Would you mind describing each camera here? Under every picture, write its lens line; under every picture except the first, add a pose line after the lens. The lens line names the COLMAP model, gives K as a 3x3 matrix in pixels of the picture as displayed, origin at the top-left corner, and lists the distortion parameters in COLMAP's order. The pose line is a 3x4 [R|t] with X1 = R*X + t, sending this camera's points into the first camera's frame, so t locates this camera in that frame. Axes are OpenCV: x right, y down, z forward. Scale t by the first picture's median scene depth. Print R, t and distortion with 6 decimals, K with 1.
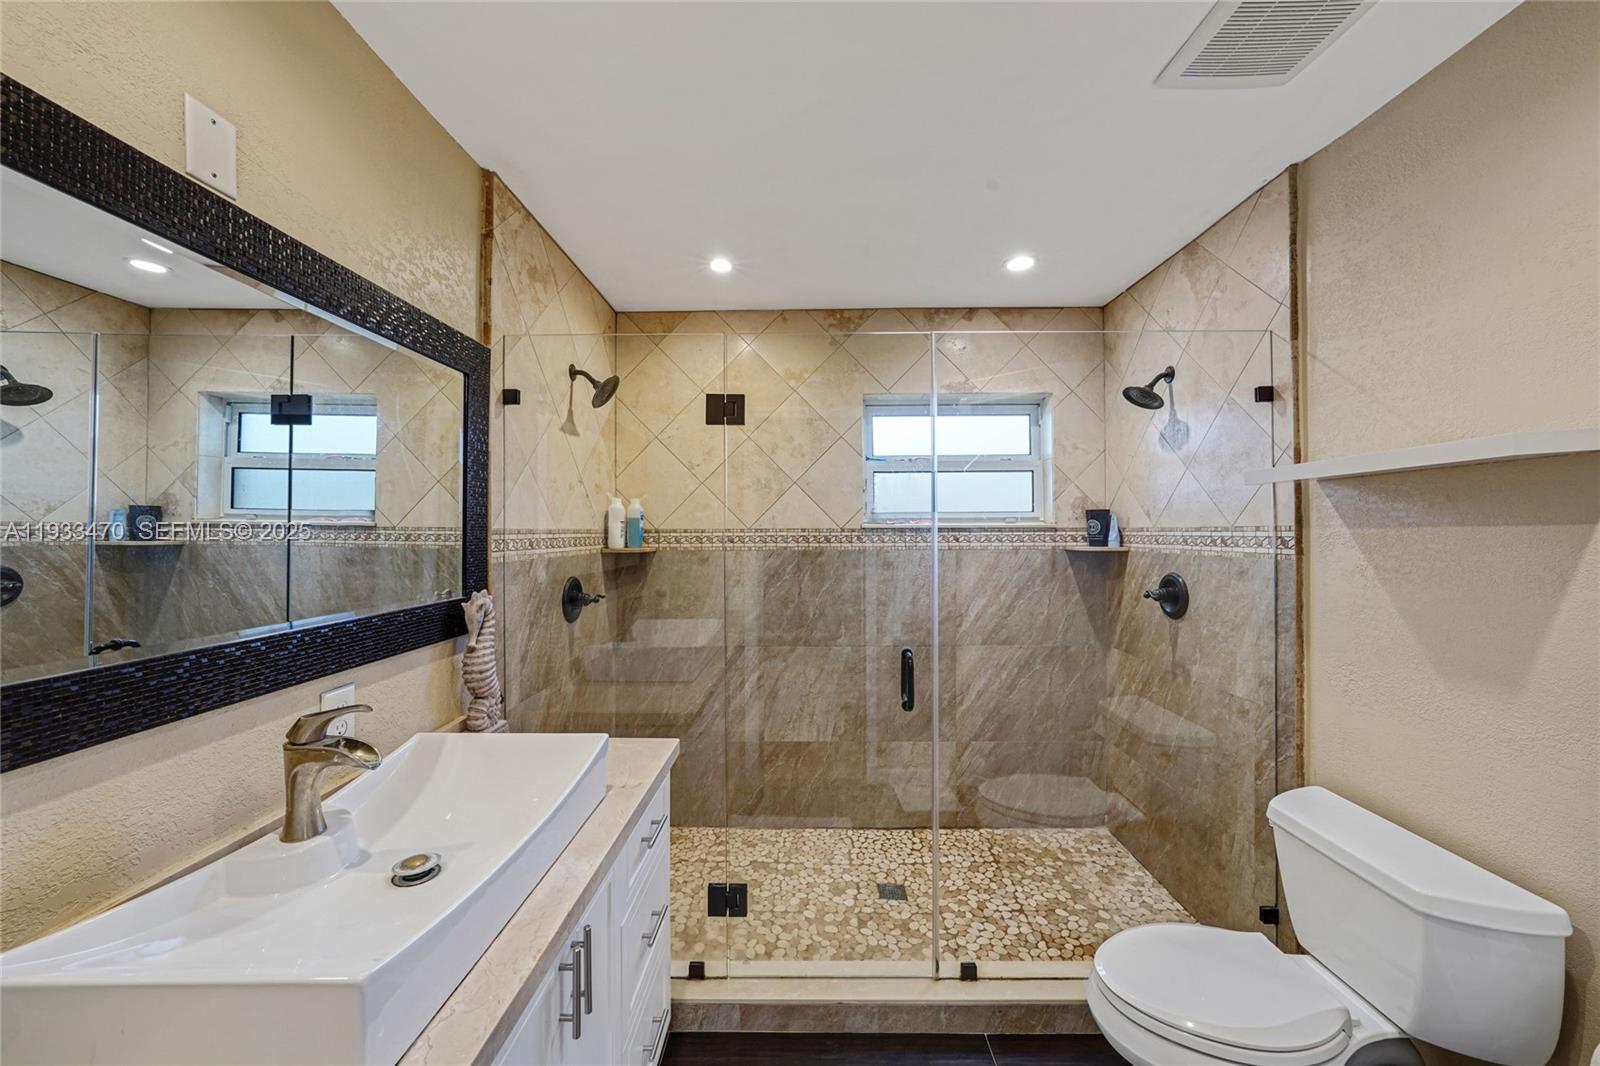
lens RADIAL K [[643.1, 0, 806.1], [0, 643.1, 528.9], [0, 0, 1]] dist [-0.021079, 0.010267]
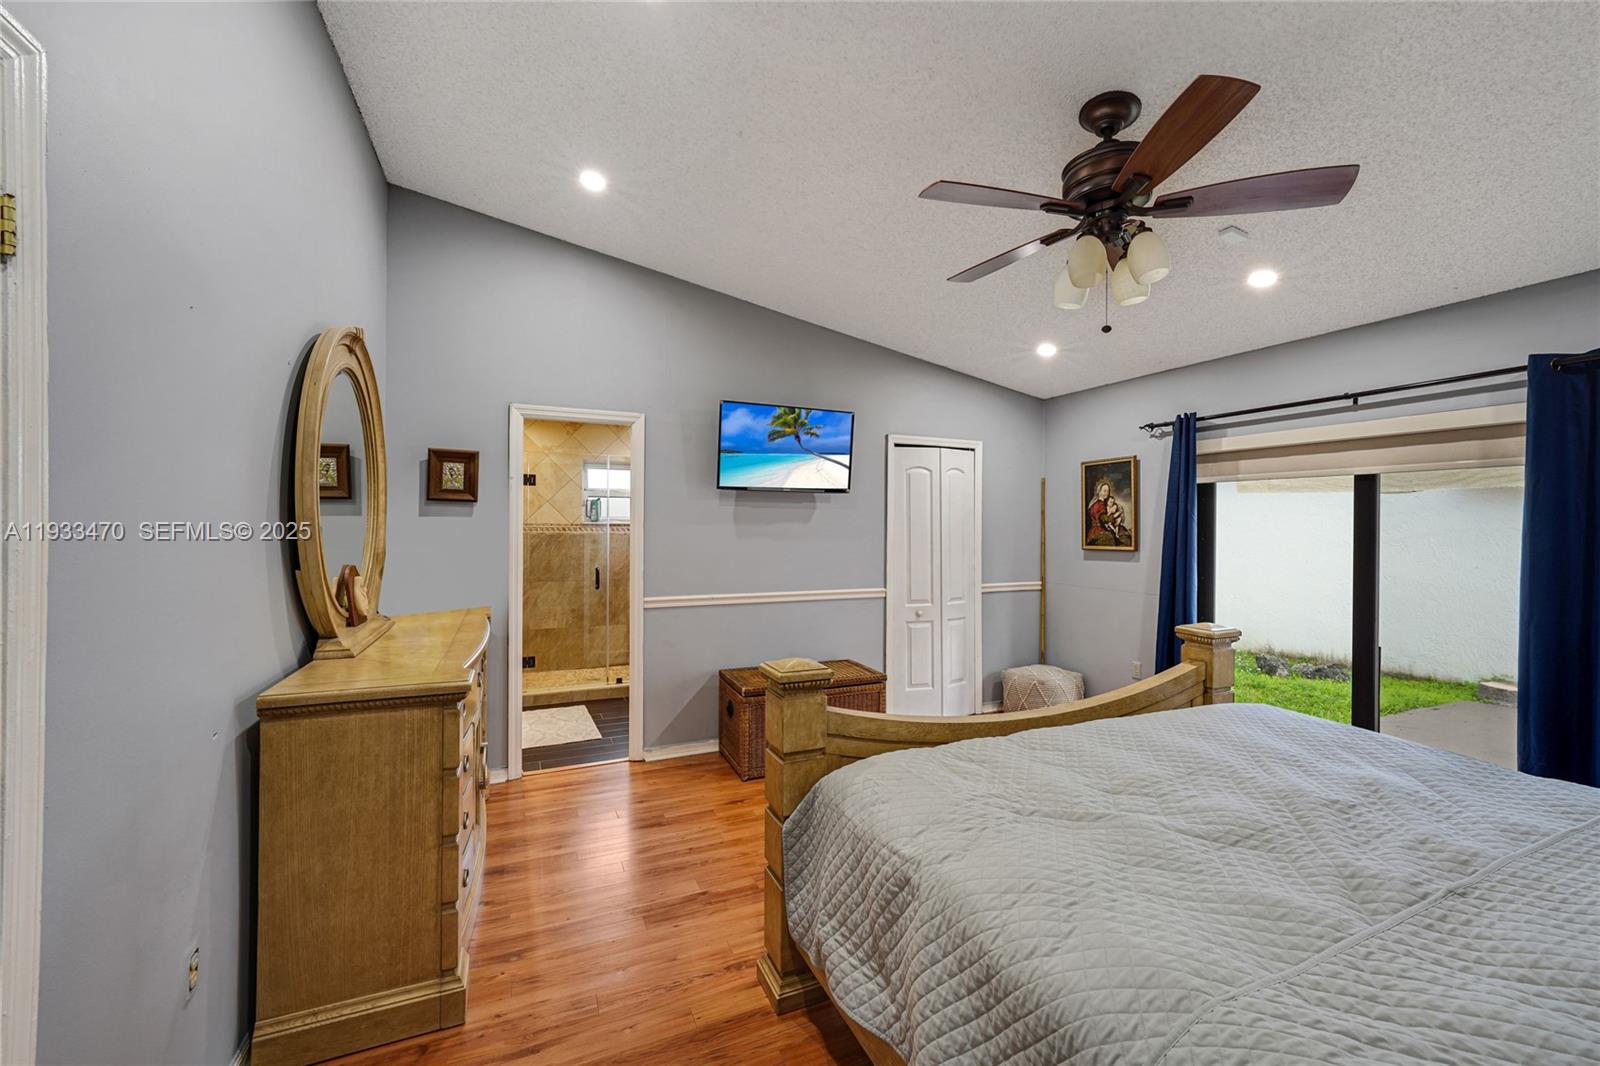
lens RADIAL K [[643.1, 0, 806.1], [0, 643.1, 528.9], [0, 0, 1]] dist [-0.021079, 0.010267]
pose [[0.913505, 0.006009, 0.406783, -0.093477], [-0.010732, 0.999899, 0.009329, -0.010962], [-0.406686, -0.012887, 0.913477, -1.181279]]
